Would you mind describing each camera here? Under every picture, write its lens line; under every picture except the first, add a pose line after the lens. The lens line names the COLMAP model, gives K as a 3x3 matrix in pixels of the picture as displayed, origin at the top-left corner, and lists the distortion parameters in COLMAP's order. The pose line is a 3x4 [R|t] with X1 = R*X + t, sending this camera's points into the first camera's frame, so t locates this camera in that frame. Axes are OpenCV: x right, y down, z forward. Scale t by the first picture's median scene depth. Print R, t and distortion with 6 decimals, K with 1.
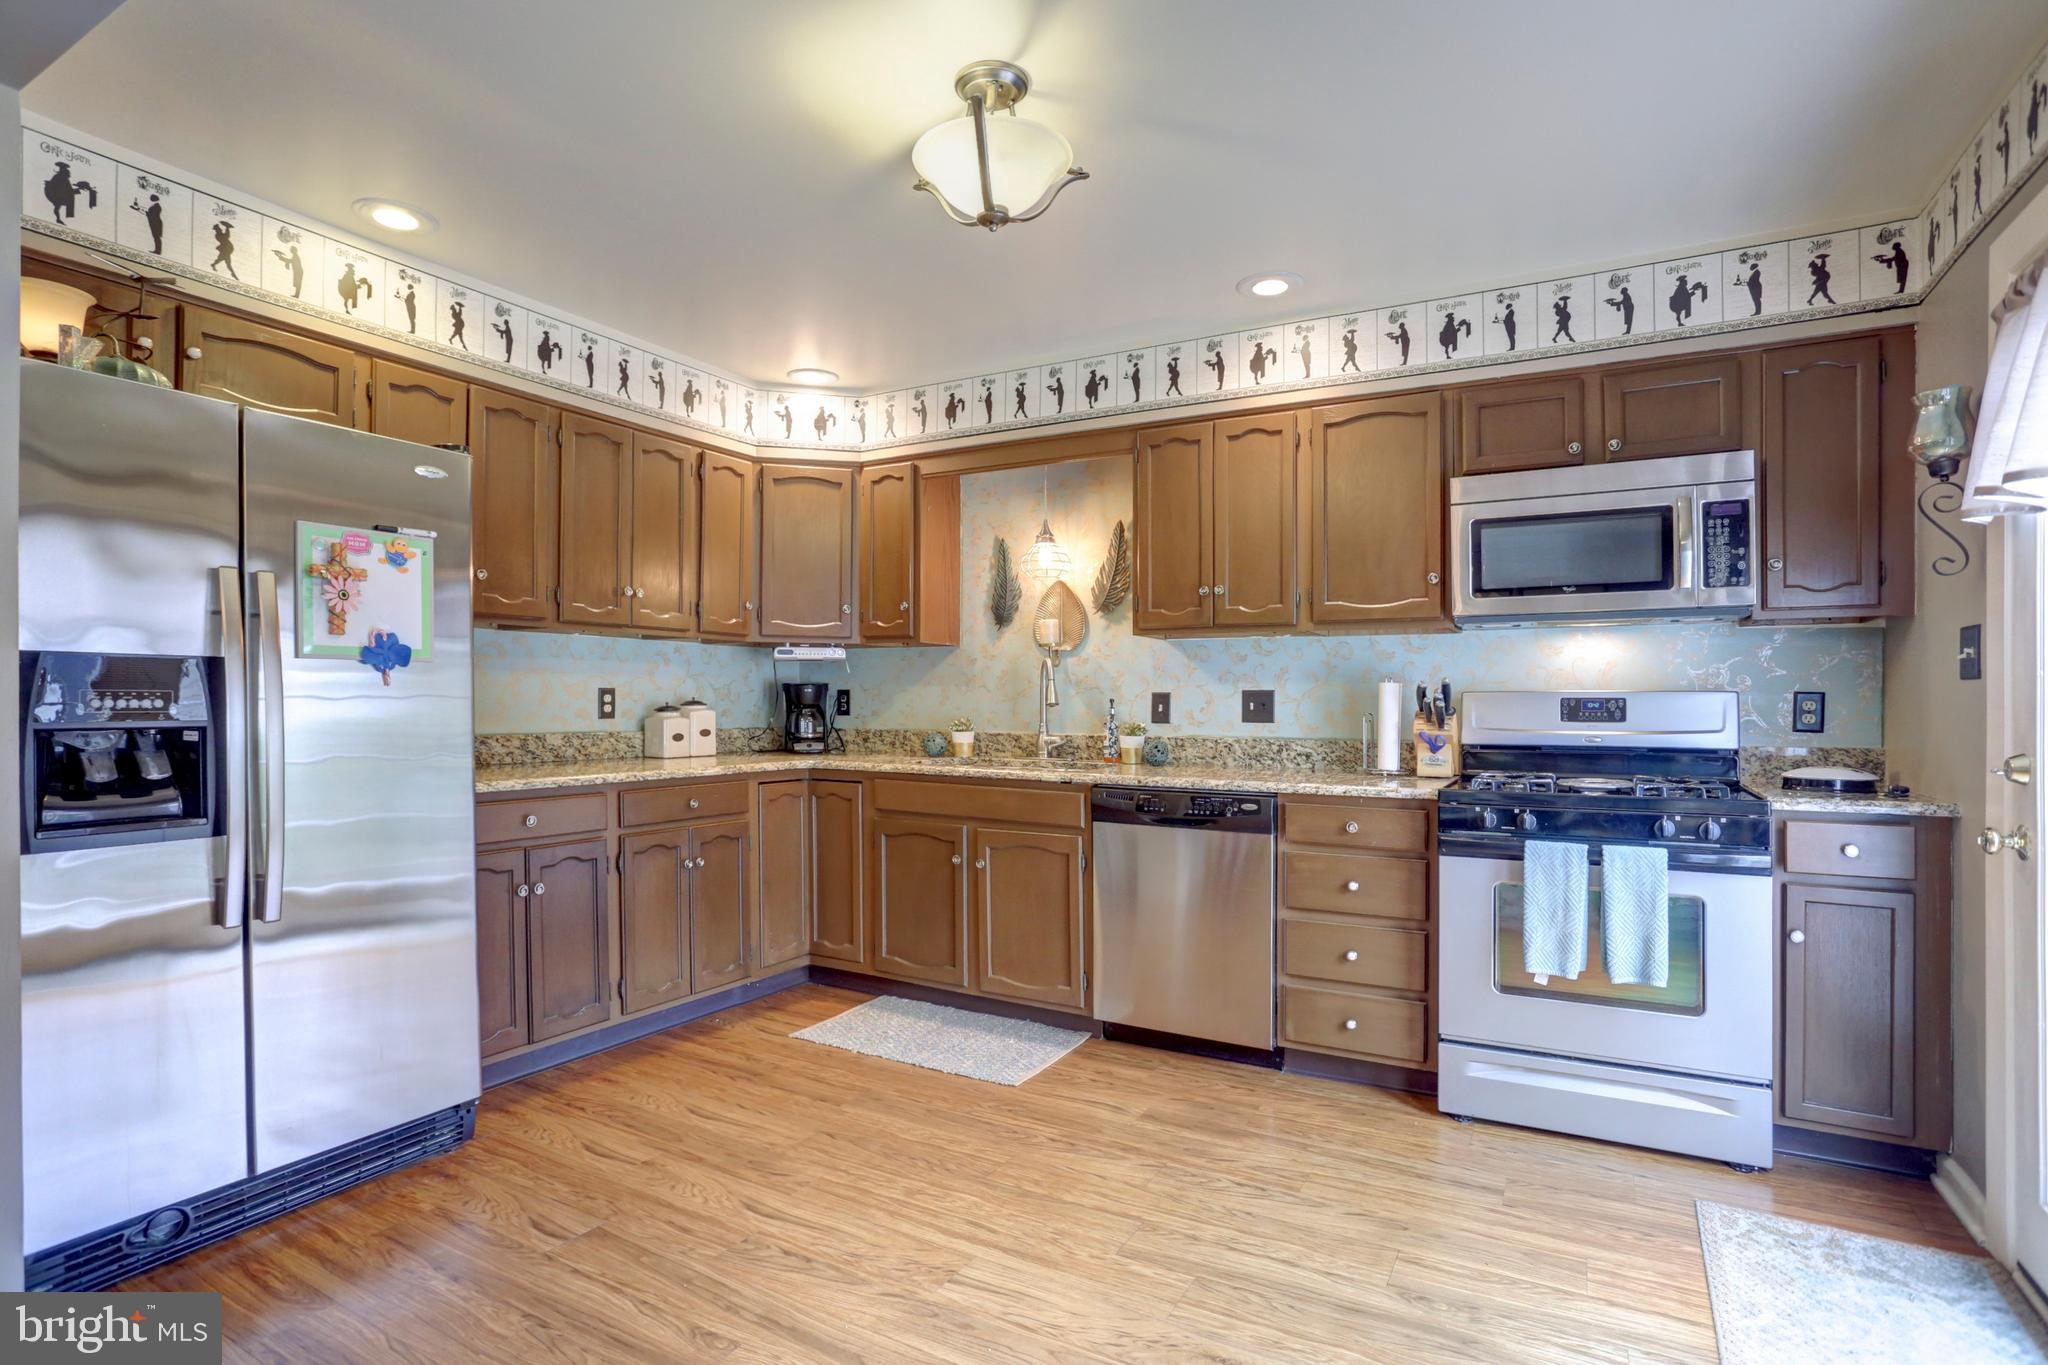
lens RADIAL K [[999.4, 0, 1038.0], [0, 999.4, 709.7], [0, 0, 1]] dist [-0.057430, 0.017469]
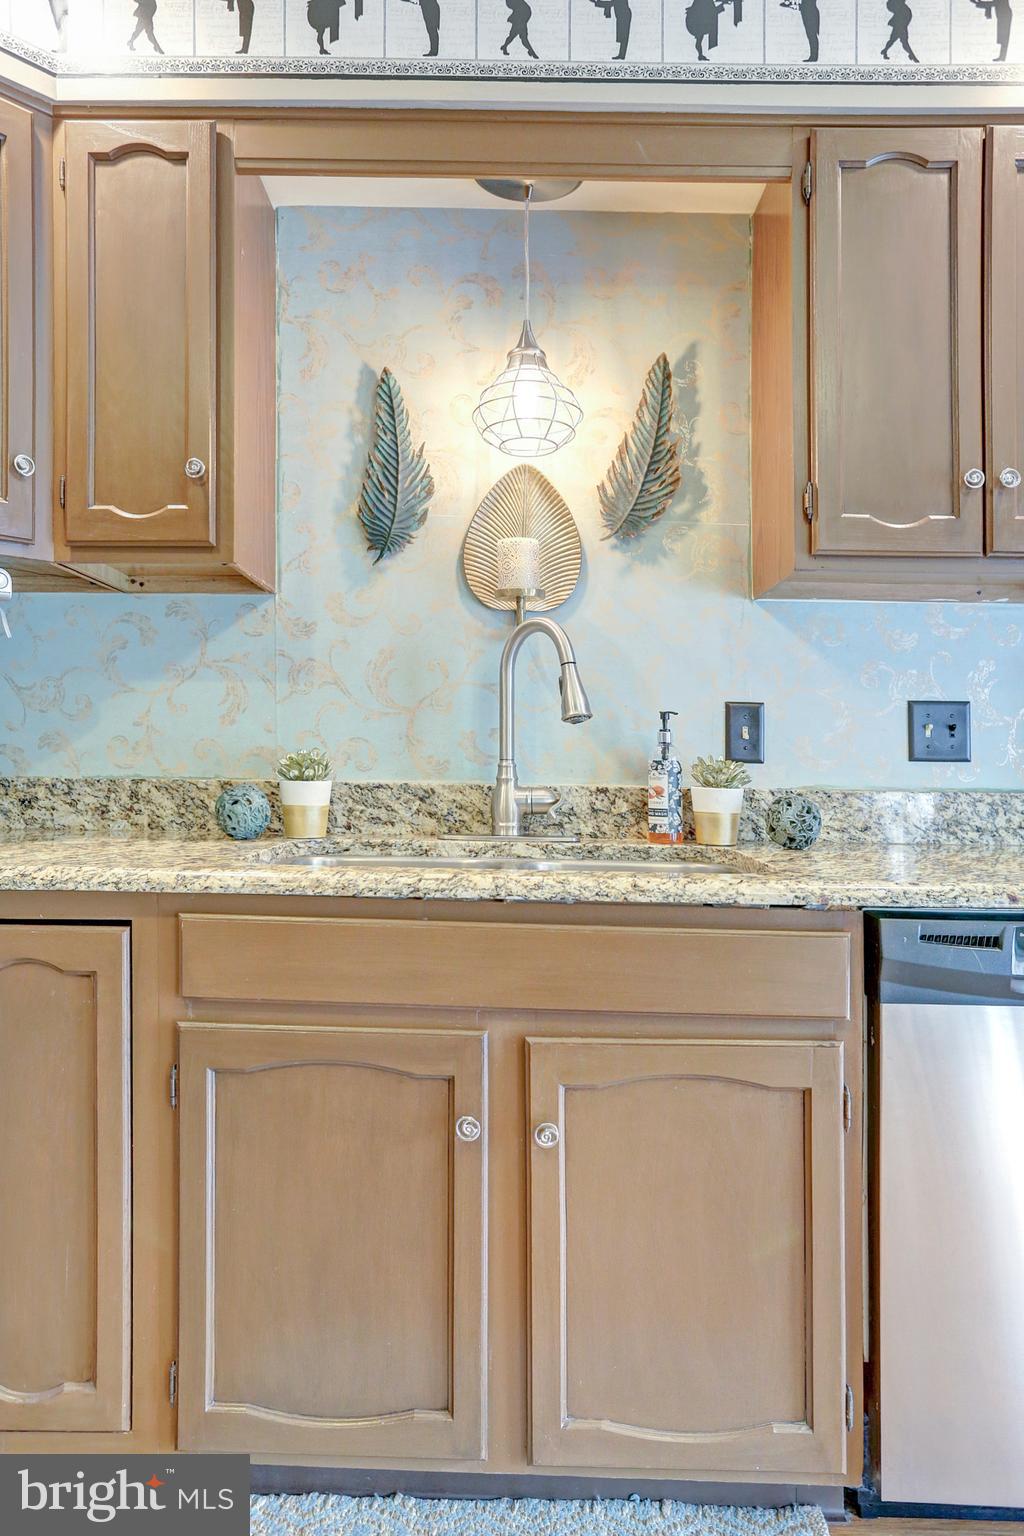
lens RADIAL K [[947.5, 0, 489.0], [0, 947.5, 778.2], [0, 0, 1]] dist [-0.041955, 0.011654]
pose [[0.884010, 0.000942, 0.467468, -0.246544], [-0.005340, 0.999953, 0.008084, 0.020684], [-0.467438, -0.009643, 0.883973, 0.731423]]
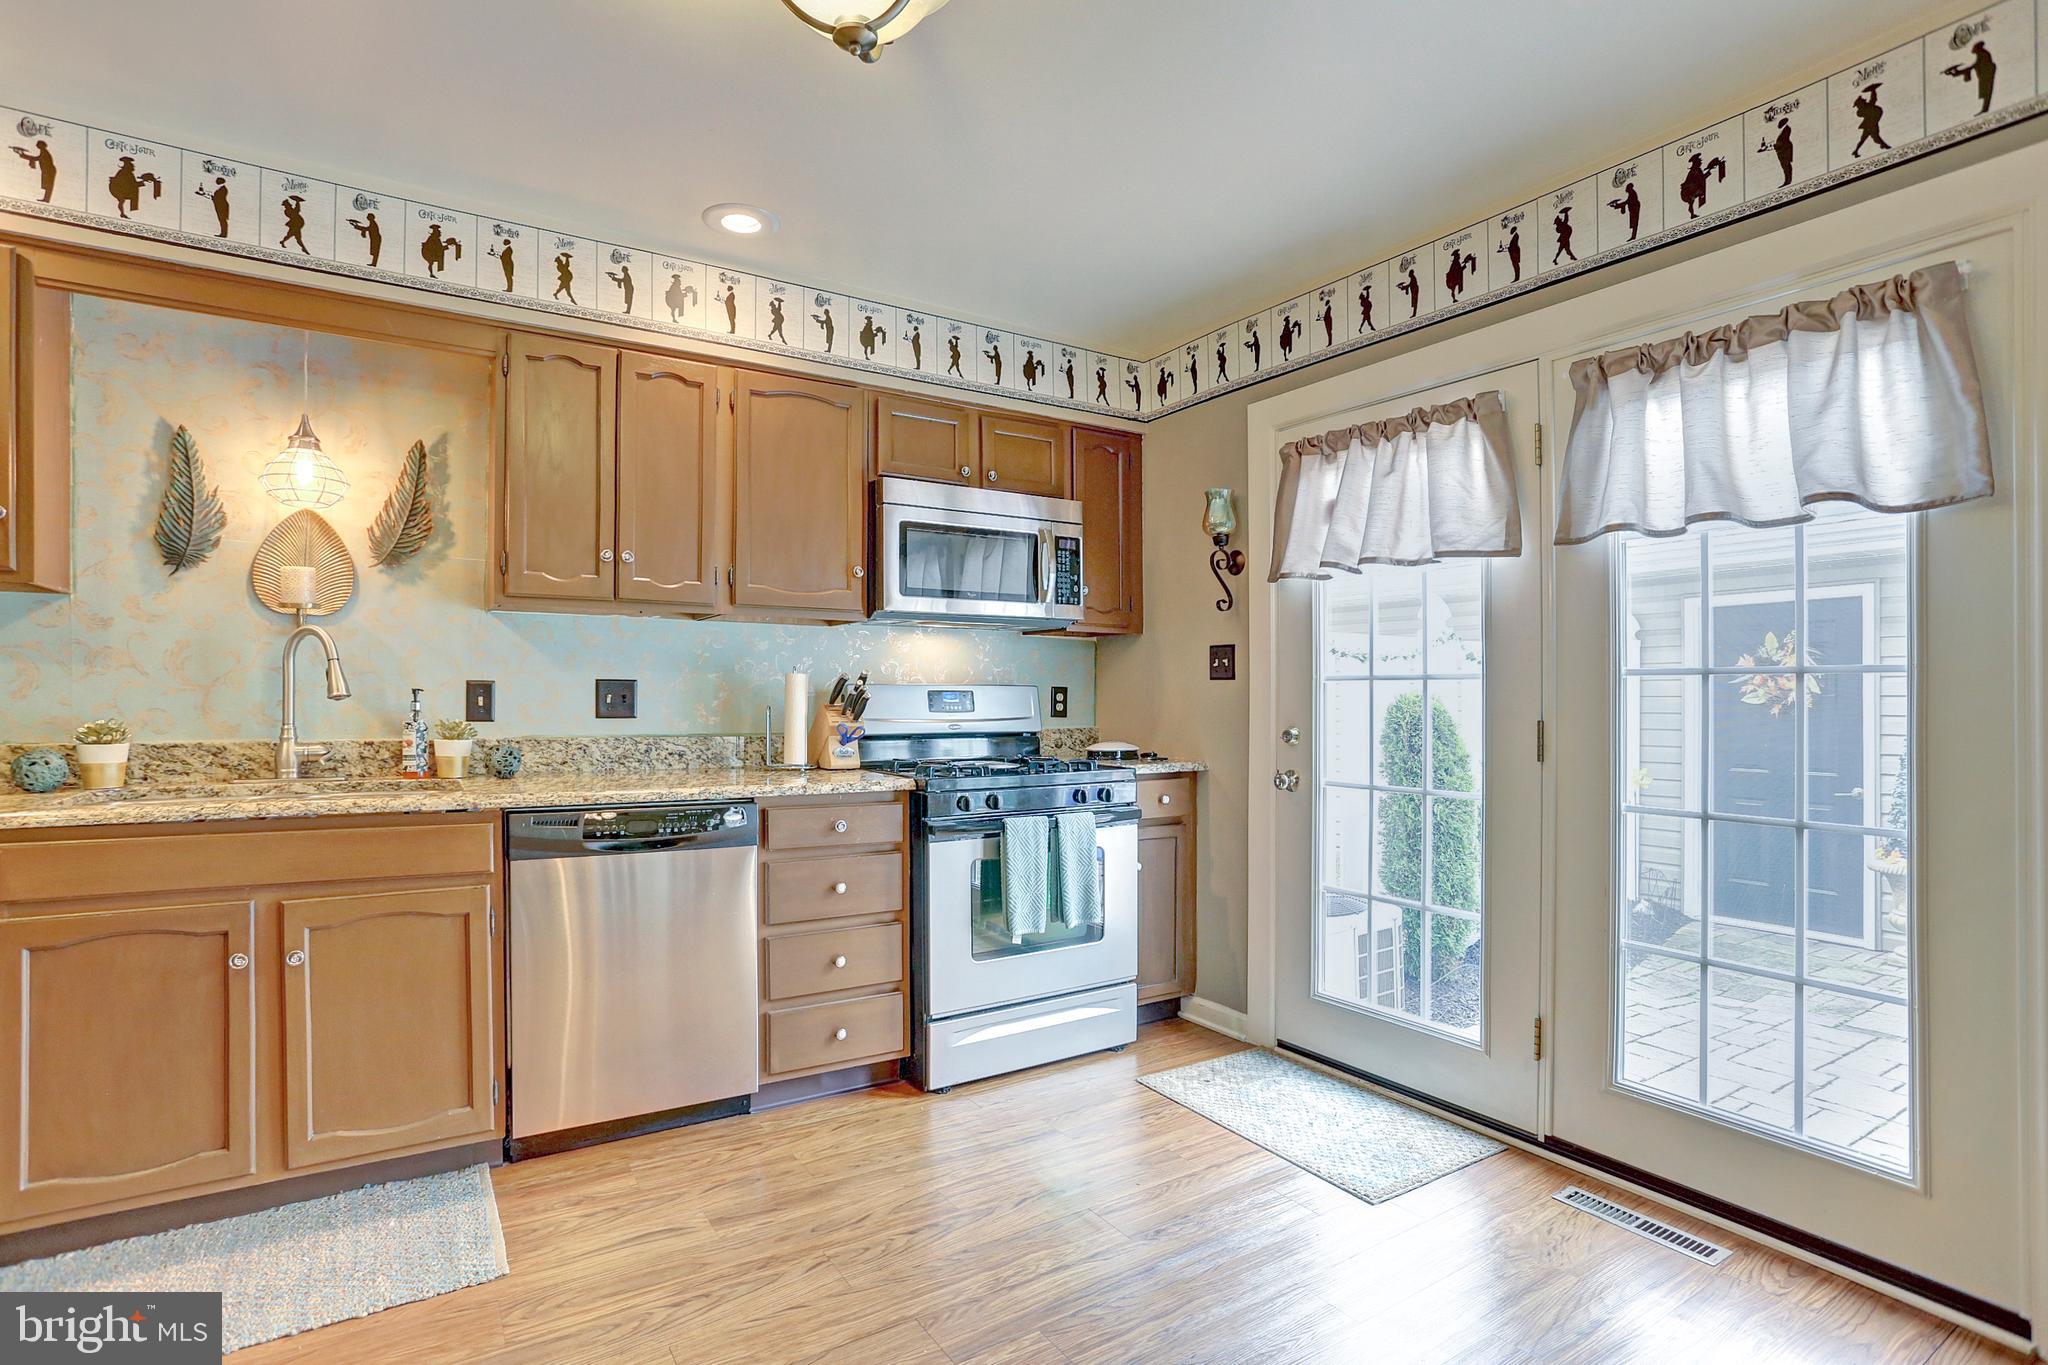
lens RADIAL K [[999.4, 0, 1000.2], [0, 999.4, 680.6], [0, 0, 1]] dist [-0.057430, 0.017469]
pose [[0.485728, 0.010320, 0.874049, -0.382469], [0.004860, 0.999883, -0.014507, -0.005472], [-0.874097, 0.011294, 0.485621, 0.344698]]
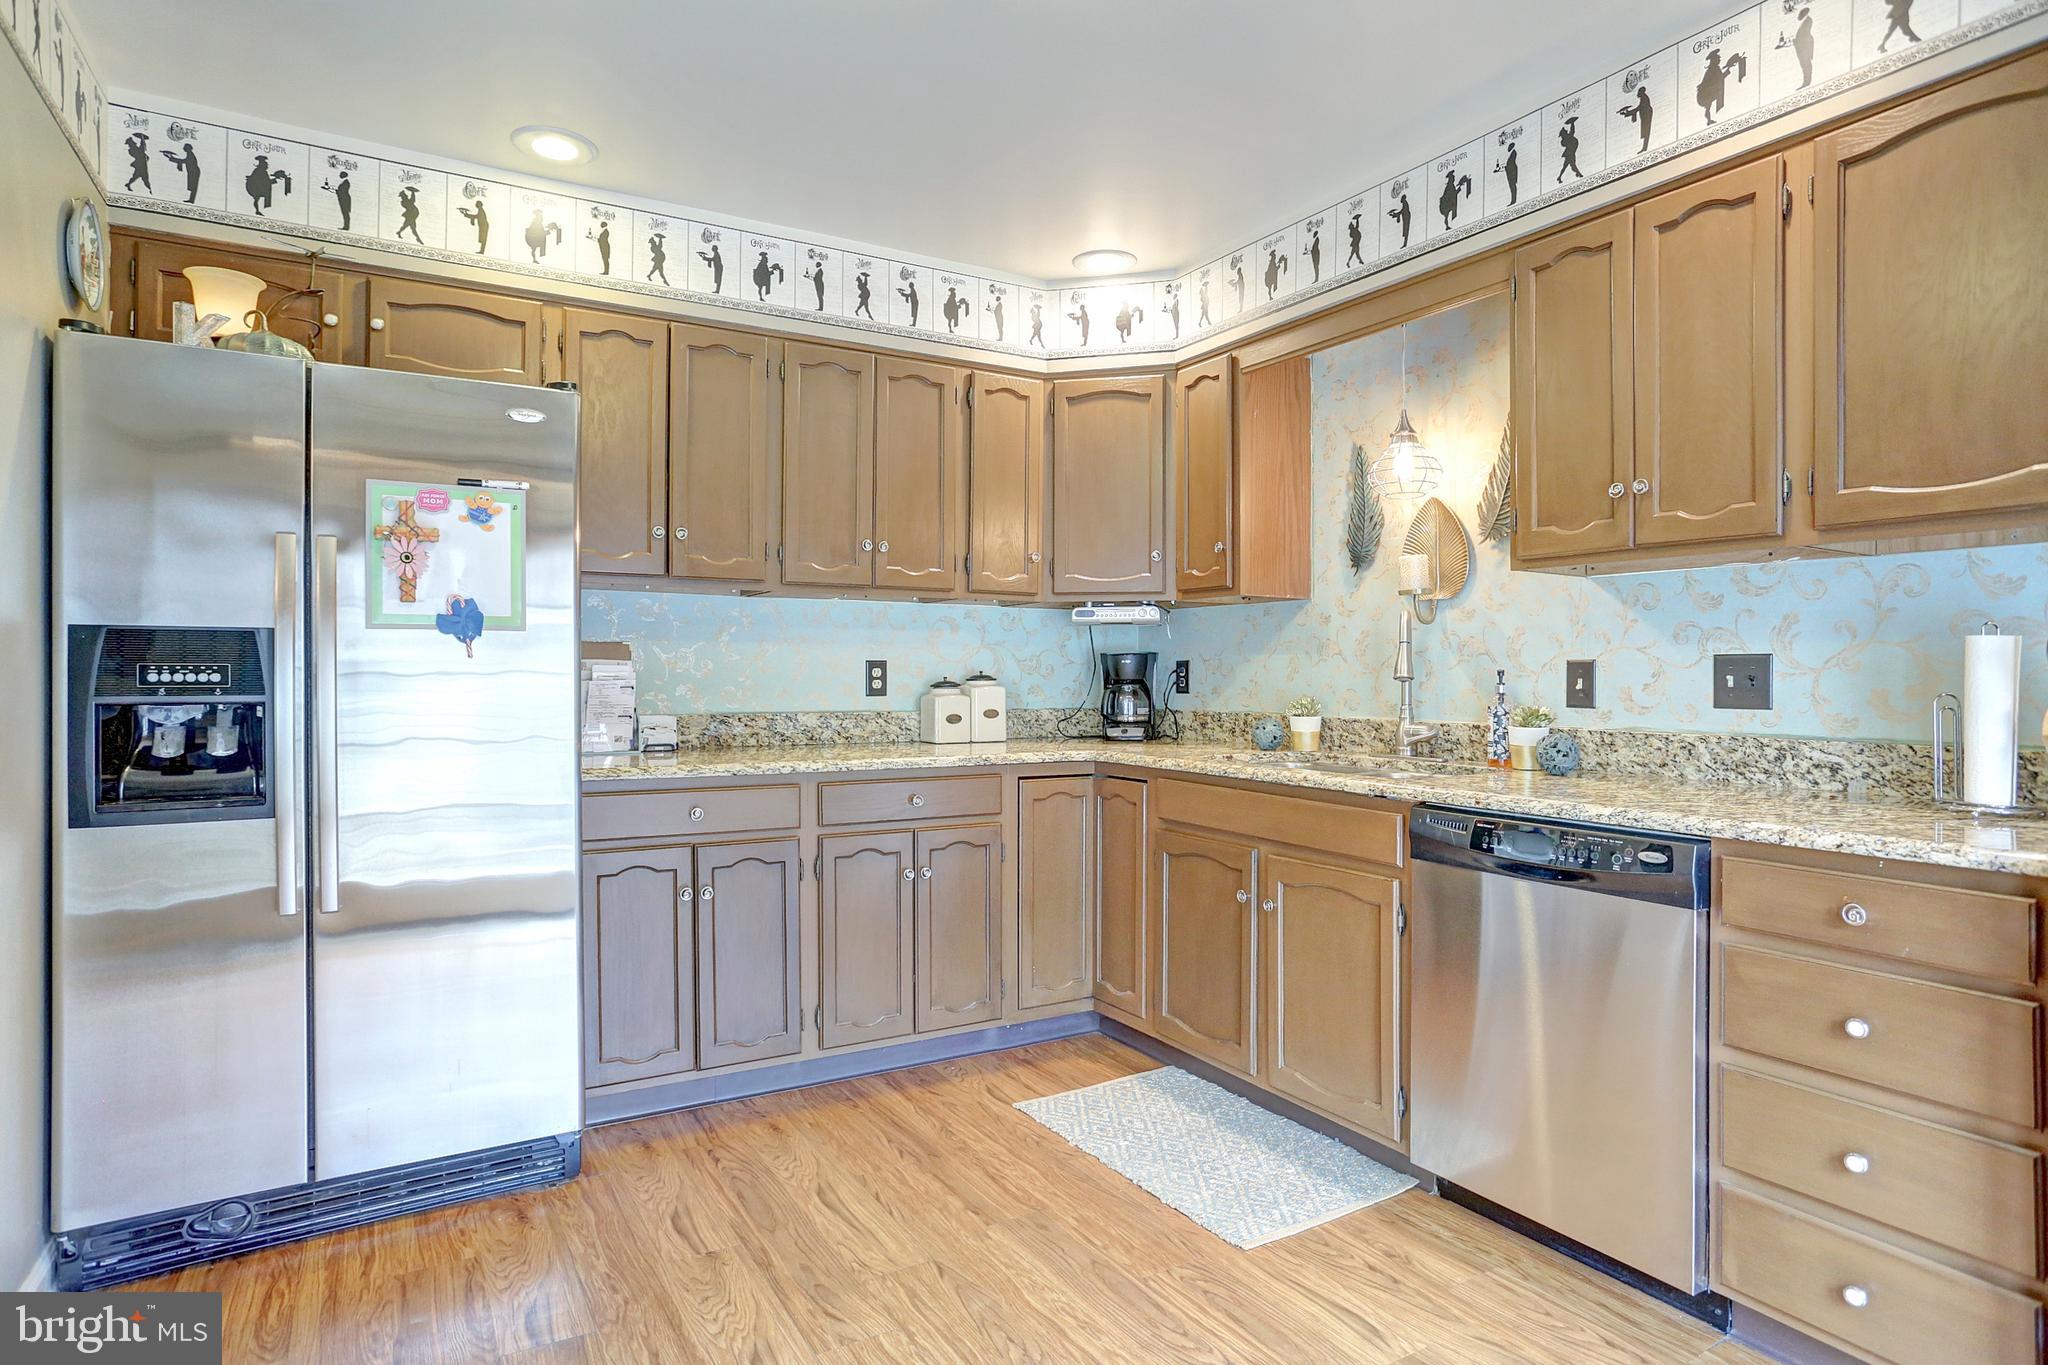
lens RADIAL K [[1107.9, 0, 1059.0], [0, 1107.9, 688.9], [0, 0, 1]] dist [-0.043383, 0.013777]
pose [[0.872808, 0.002845, -0.488055, 0.199840], [-0.001763, 0.999995, 0.002677, 0.000002], [0.488060, -0.001476, 0.872809, 0.261498]]
